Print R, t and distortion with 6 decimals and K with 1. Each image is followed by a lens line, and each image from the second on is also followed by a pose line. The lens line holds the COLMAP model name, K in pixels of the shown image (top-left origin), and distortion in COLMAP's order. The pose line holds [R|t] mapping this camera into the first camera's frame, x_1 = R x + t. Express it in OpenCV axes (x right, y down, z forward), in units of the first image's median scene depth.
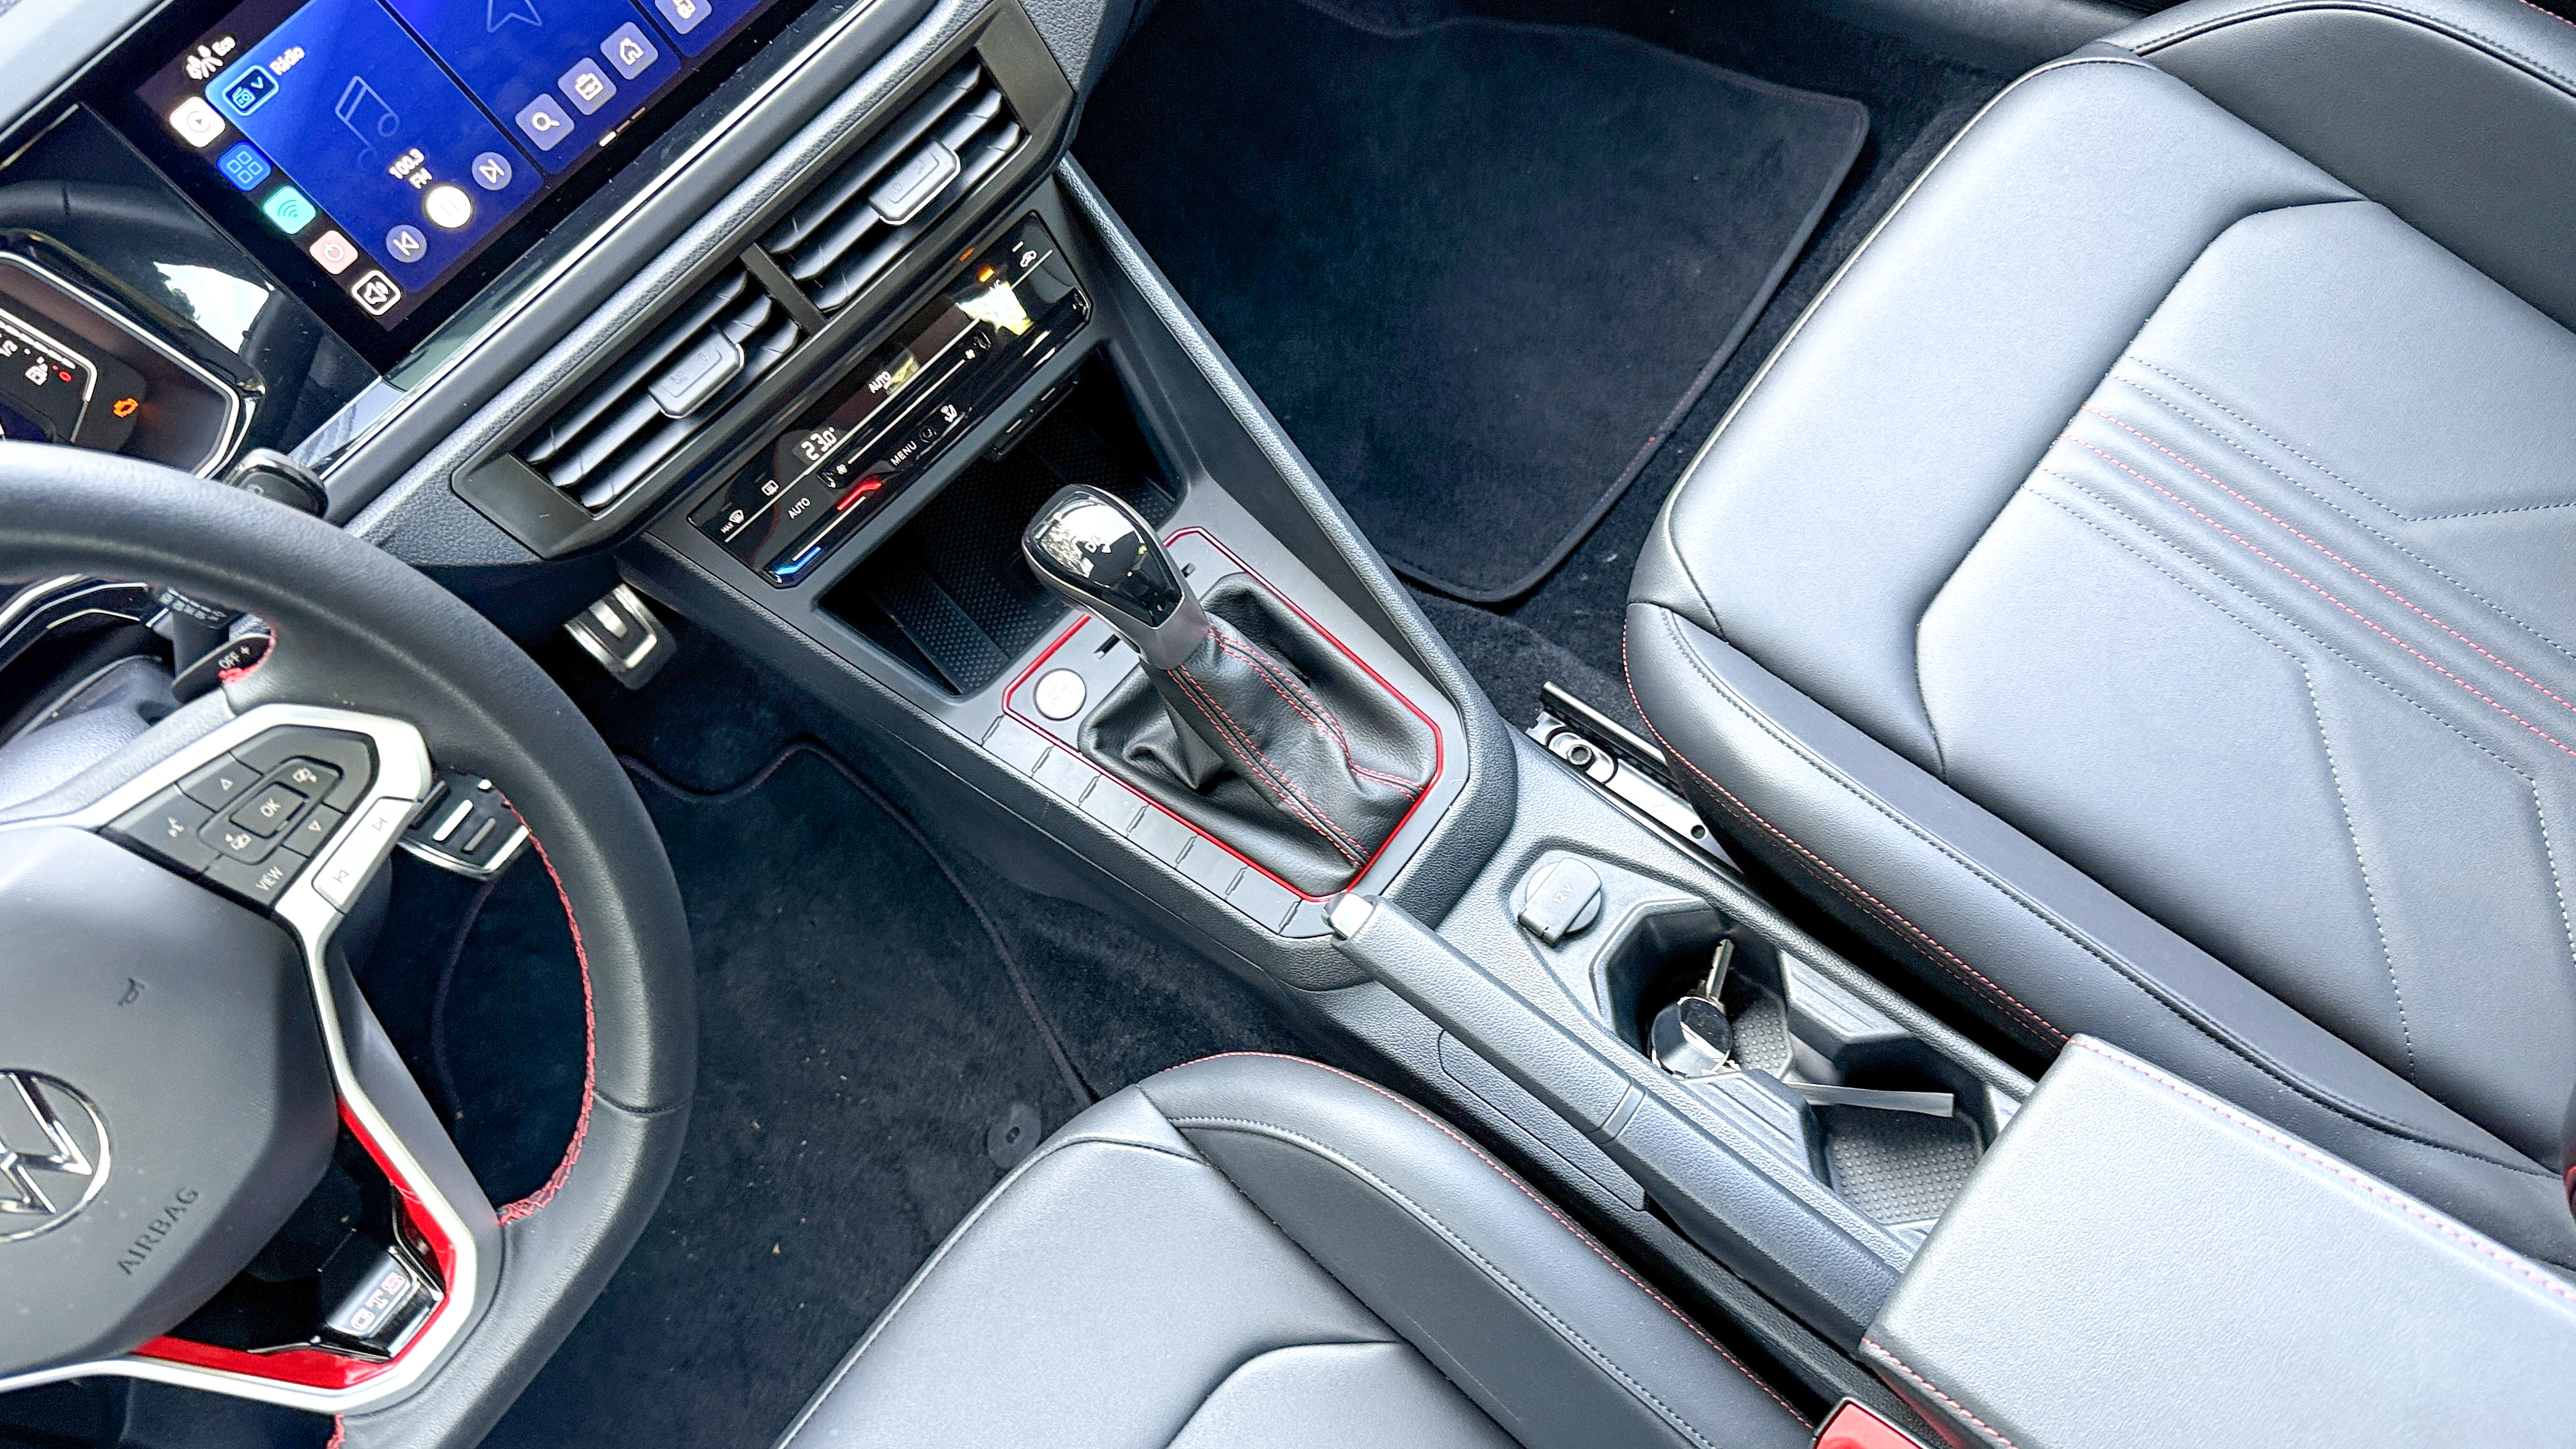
lens RADIAL K [[1825.3, 0, 1303.6], [0, 1825.3, 732.7], [0, 0, 1]] dist [0.043824, -0.074672]
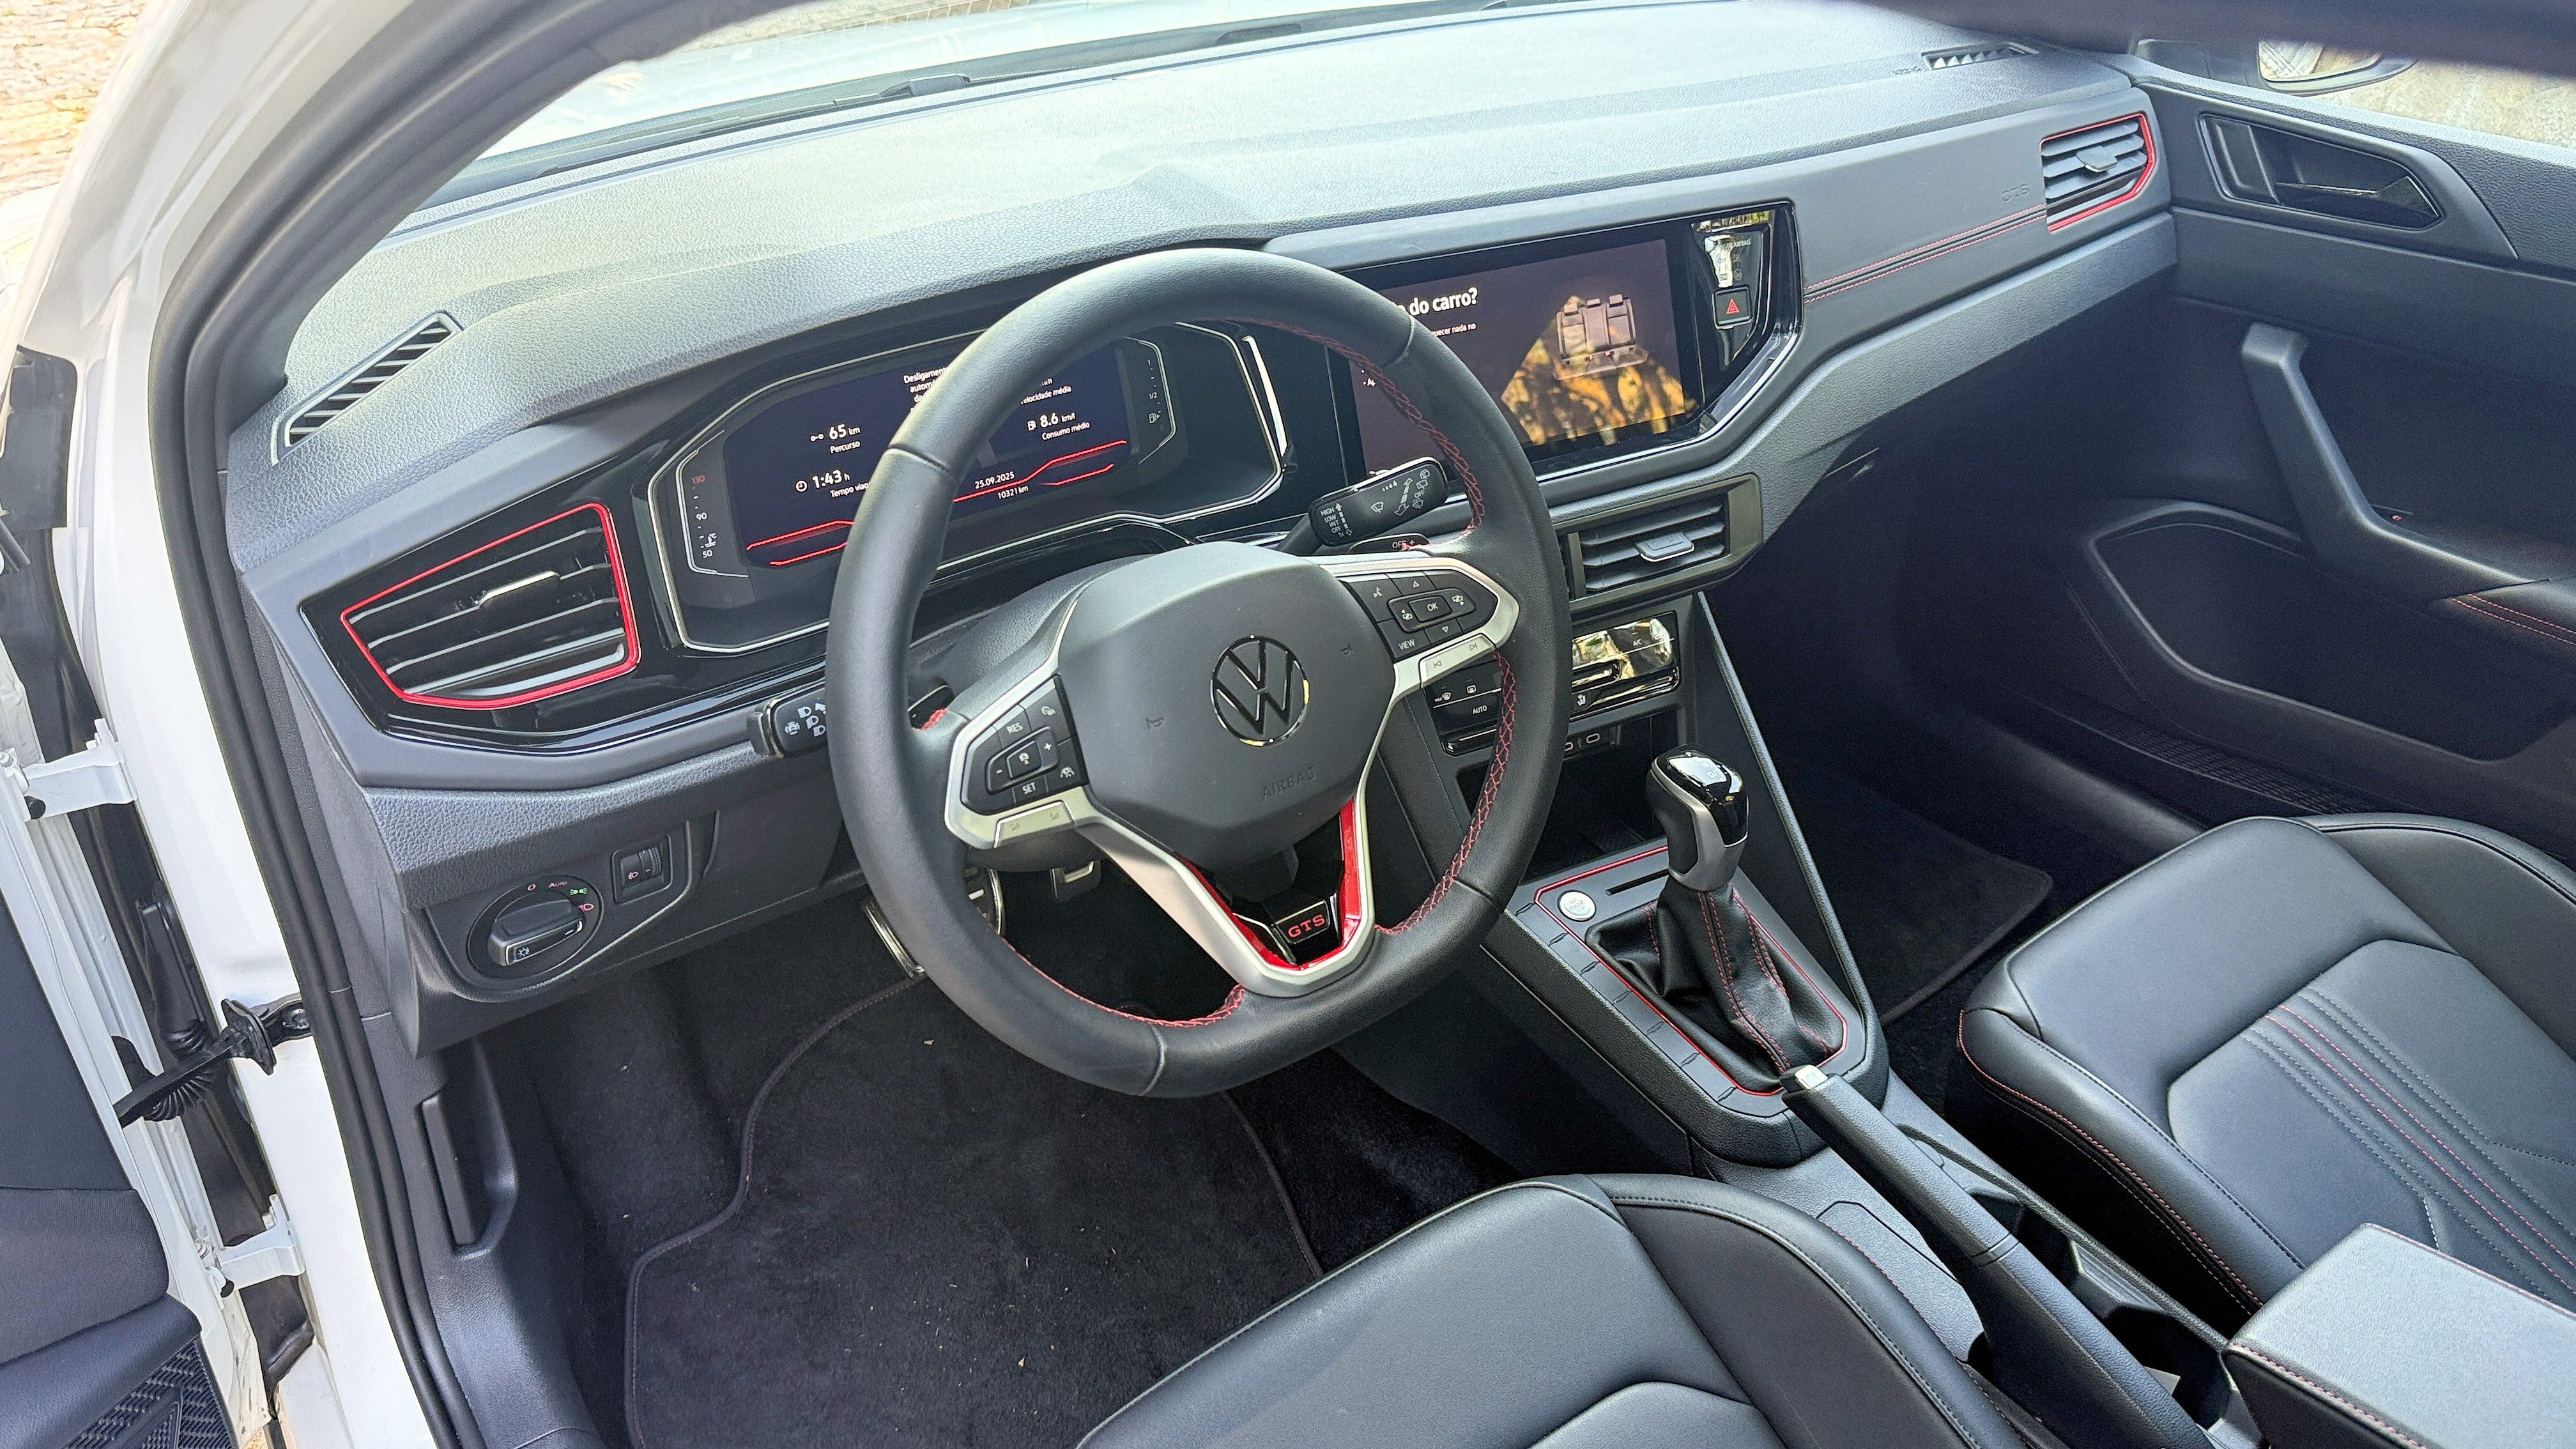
lens RADIAL K [[1847.7, 0, 1278.5], [0, 1847.7, 733.3], [0, 0, 1]] dist [0.207983, -0.482788]
pose [[0.923984, 0.382282, 0.010692, -0.470977], [-0.334422, 0.821235, -0.462315, 0.693326], [-0.185515, 0.423596, 0.886651, -0.315022]]
